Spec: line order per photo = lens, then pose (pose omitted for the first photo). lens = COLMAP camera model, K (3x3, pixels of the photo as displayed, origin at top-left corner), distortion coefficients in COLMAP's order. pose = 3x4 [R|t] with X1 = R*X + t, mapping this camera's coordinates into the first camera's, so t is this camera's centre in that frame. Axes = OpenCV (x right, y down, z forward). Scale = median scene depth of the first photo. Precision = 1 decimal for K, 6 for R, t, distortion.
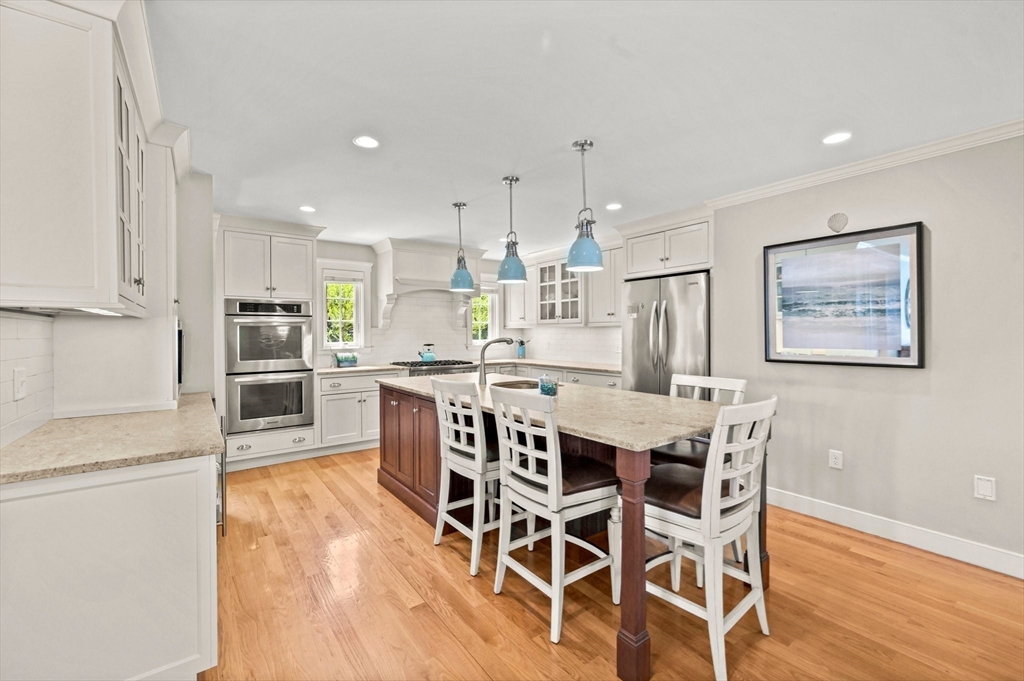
lens RADIAL K [[419.4, 0, 515.5], [0, 419.4, 333.3], [0, 0, 1]] dist [-0.002261, -0.000067]
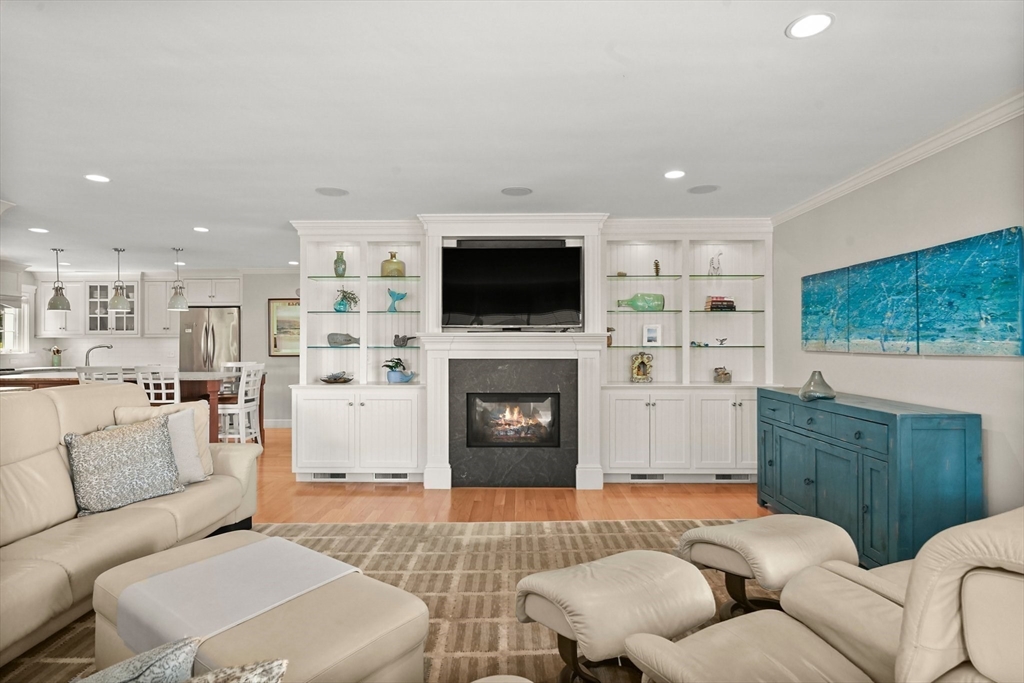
lens RADIAL K [[518.4, 0, 515.1], [0, 518.4, 338.6], [0, 0, 1]] dist [0.002519, -0.001650]
pose [[0.599976, 0.006473, 0.799992, -0.601779], [0.001467, 0.999957, -0.009191, 0.007910], [-0.800017, 0.006688, 0.599940, -1.263852]]
